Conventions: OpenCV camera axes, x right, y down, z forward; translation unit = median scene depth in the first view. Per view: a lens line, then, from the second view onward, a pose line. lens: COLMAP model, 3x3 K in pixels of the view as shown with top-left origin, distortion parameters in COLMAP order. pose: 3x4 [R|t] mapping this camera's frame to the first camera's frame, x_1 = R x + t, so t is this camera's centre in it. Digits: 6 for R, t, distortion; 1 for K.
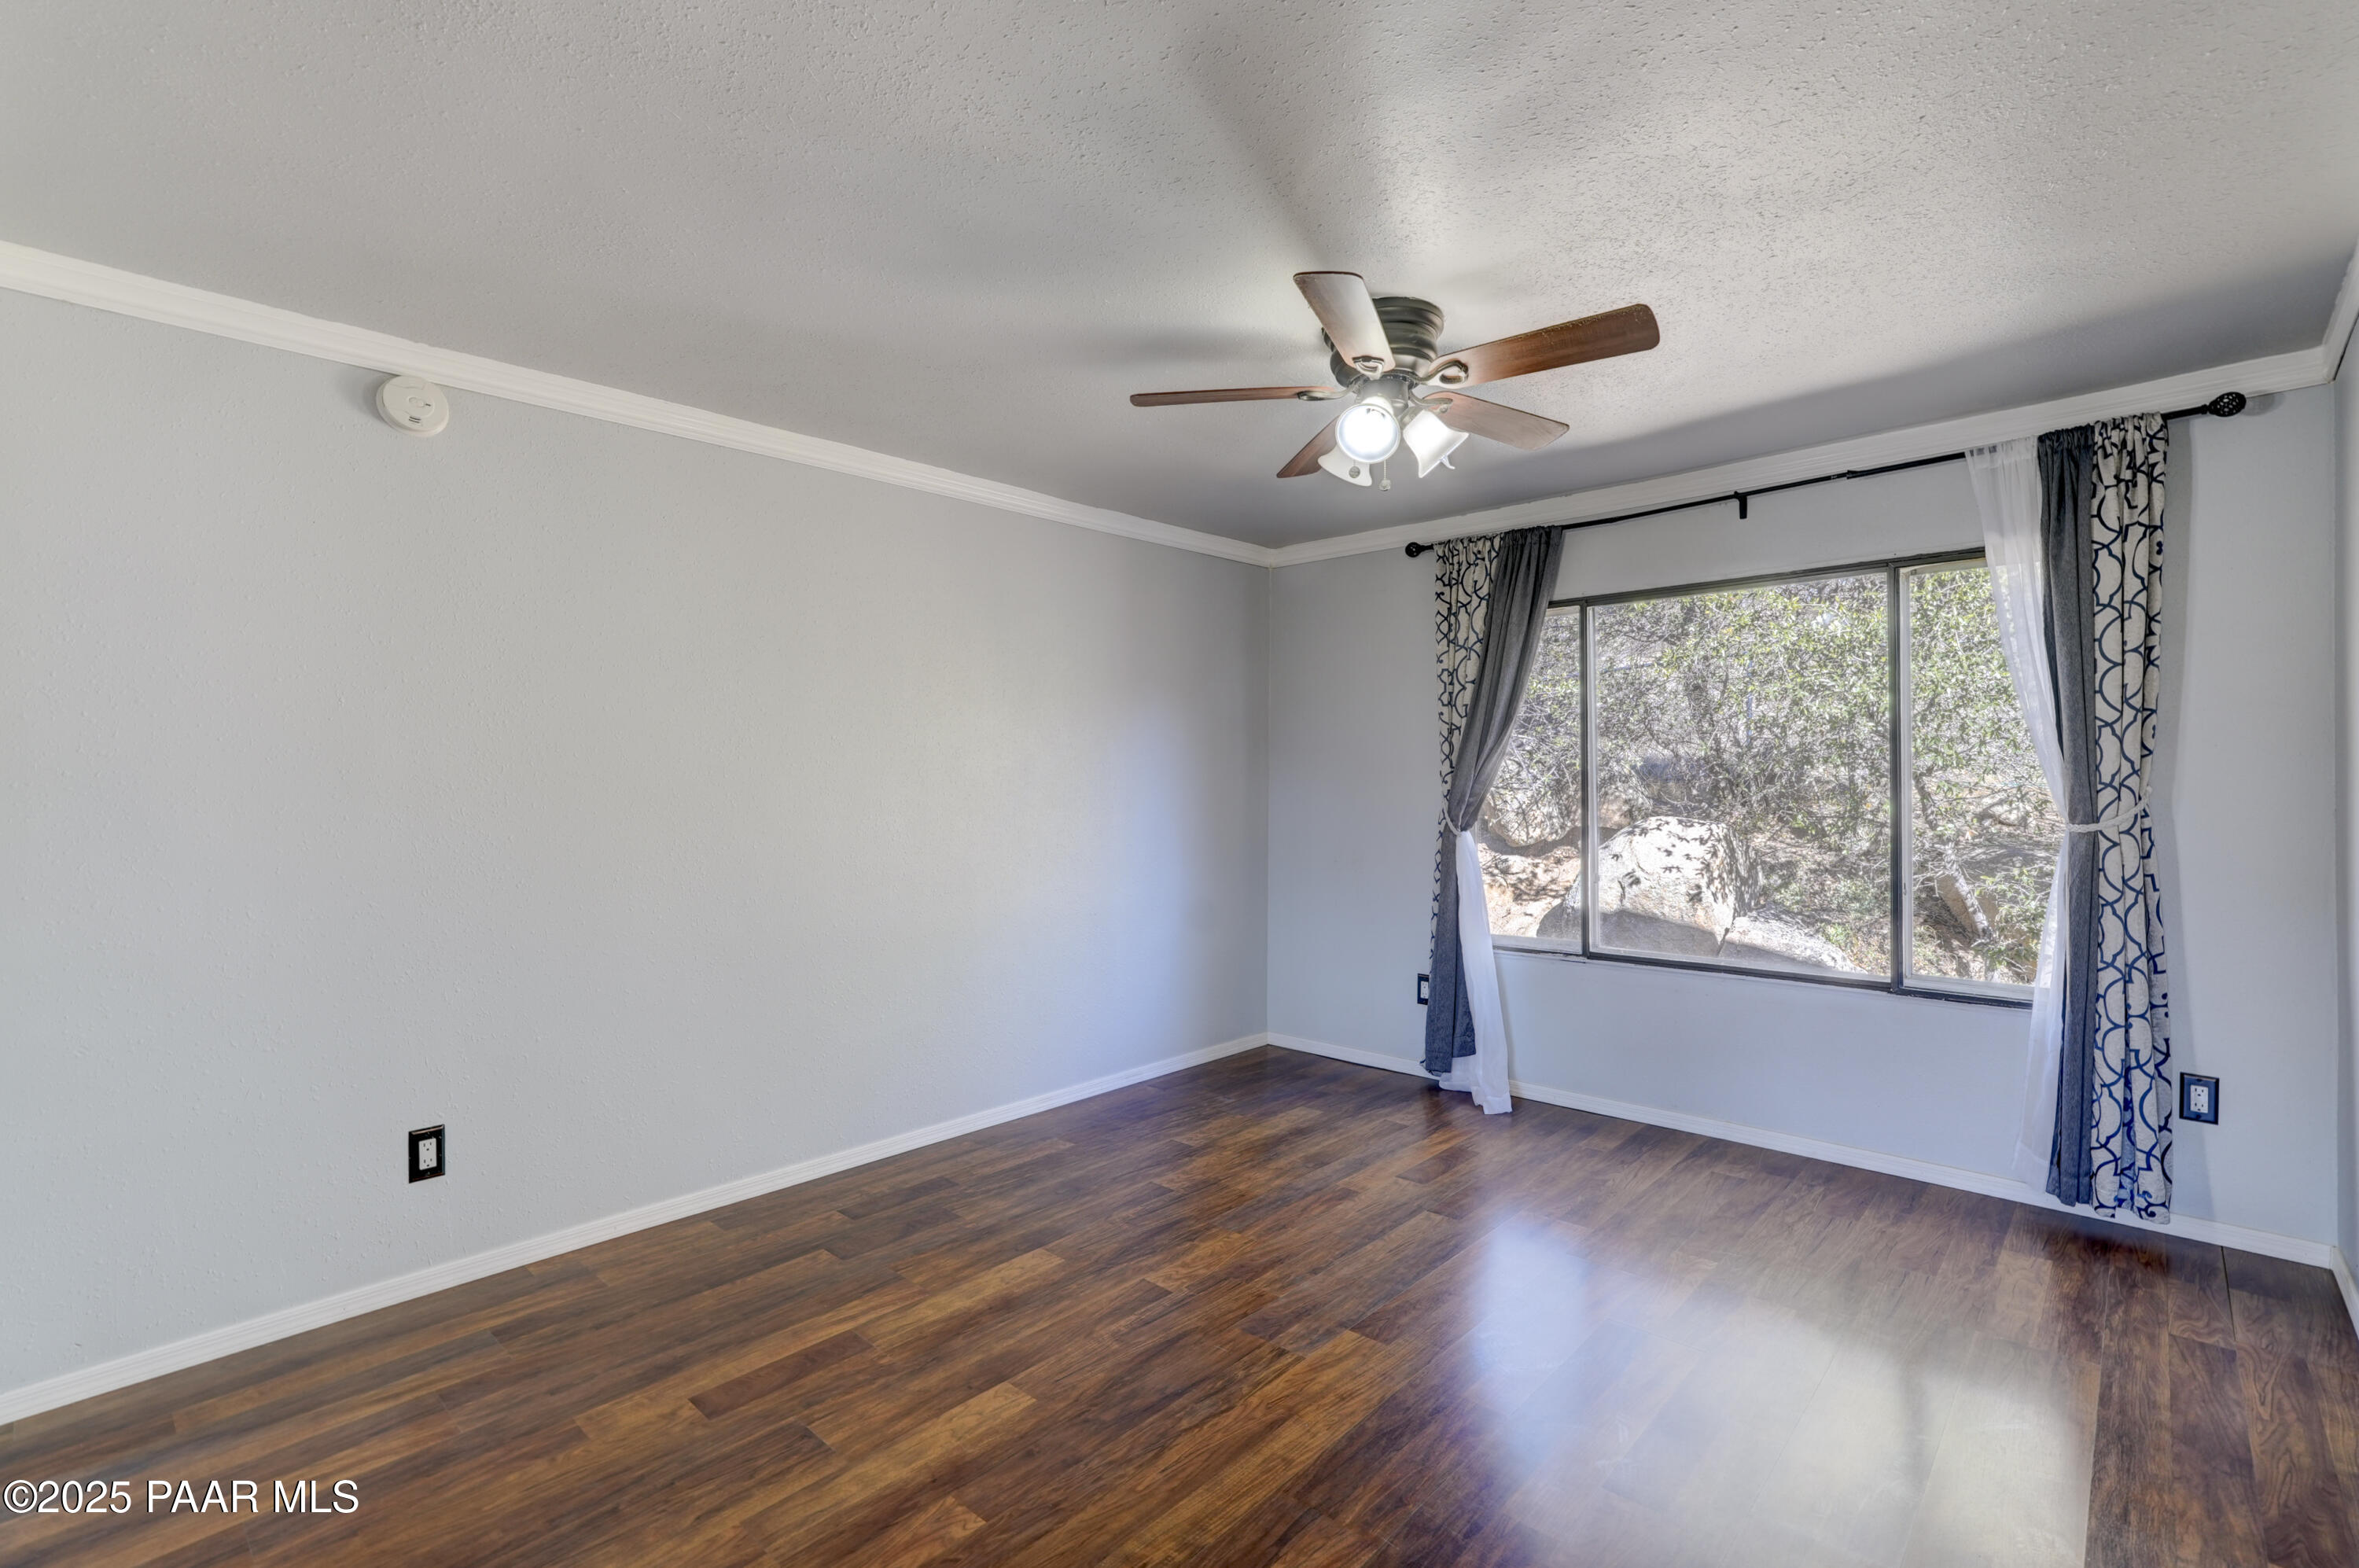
lens RADIAL K [[1079.1, 0, 1178.5], [0, 1079.1, 770.2], [0, 0, 1]] dist [0.004420, 0.003038]
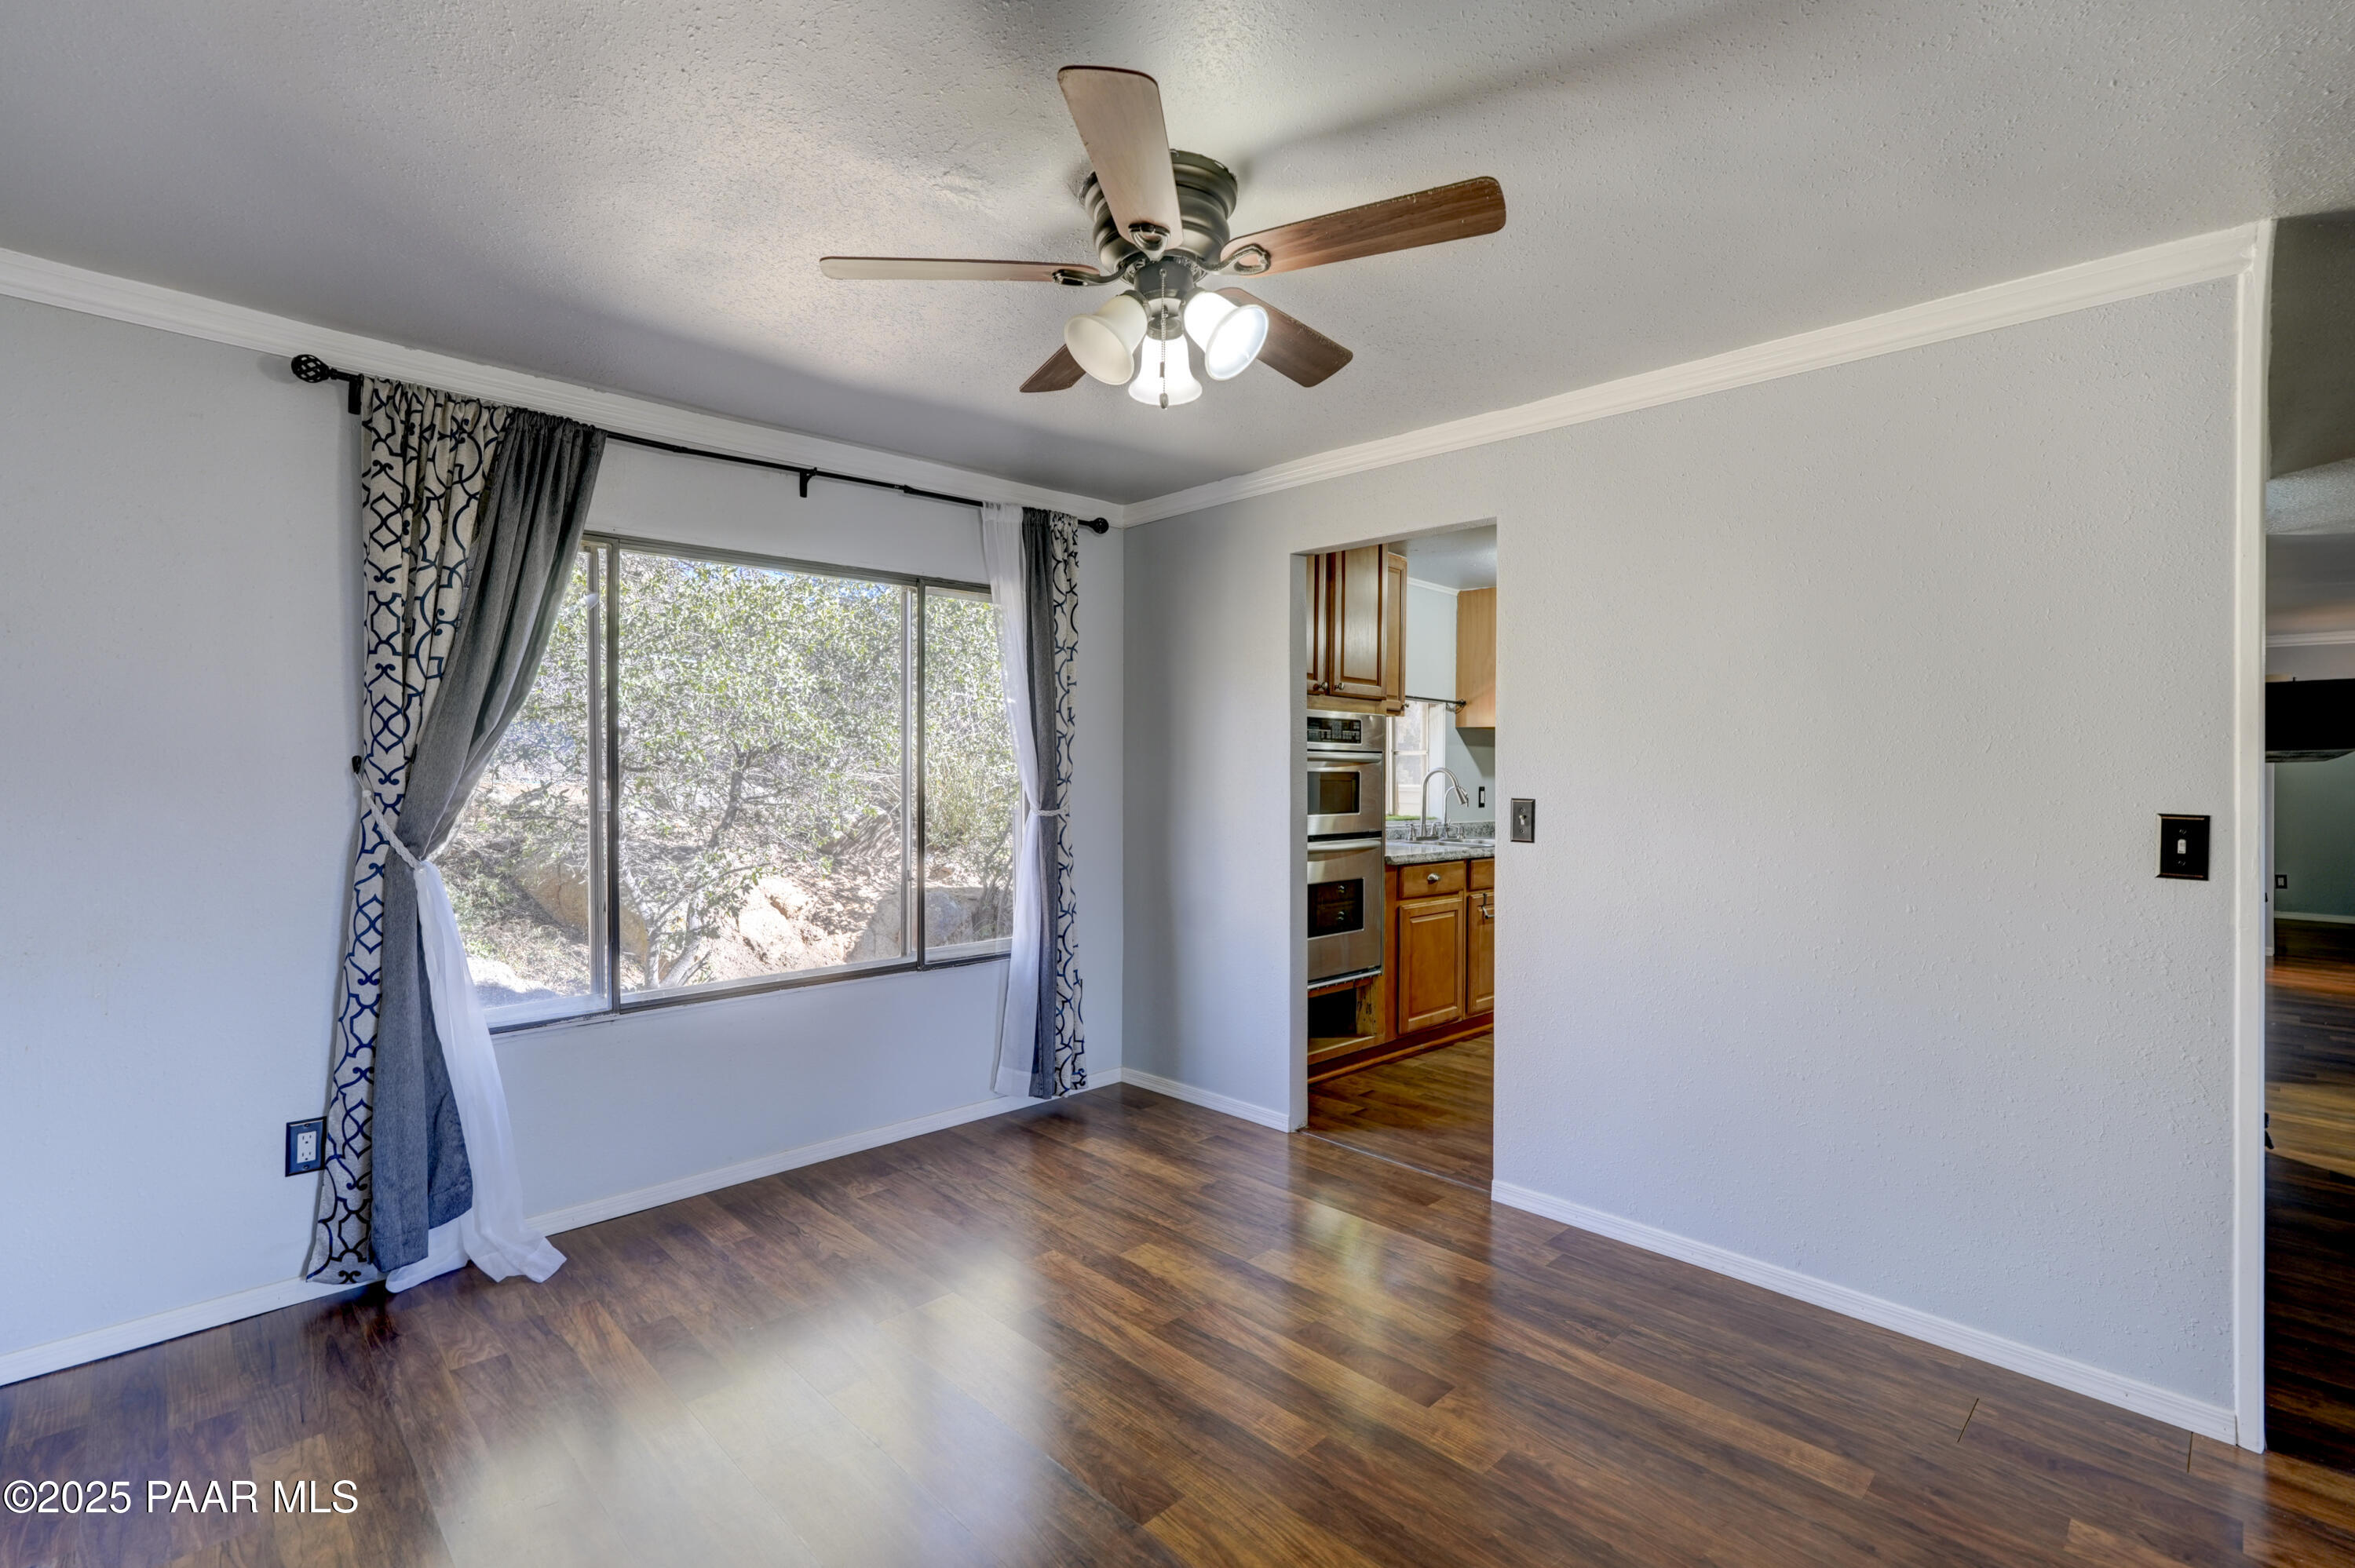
lens RADIAL K [[1077.1, 0, 1179.9], [0, 1077.1, 767.4], [0, 0, 1]] dist [0.004420, 0.003038]
pose [[0.052832, 0.006811, 0.998580, -0.407811], [-0.008607, 0.999943, -0.006365, 0.003866], [-0.998566, -0.008258, 0.052888, 0.653229]]
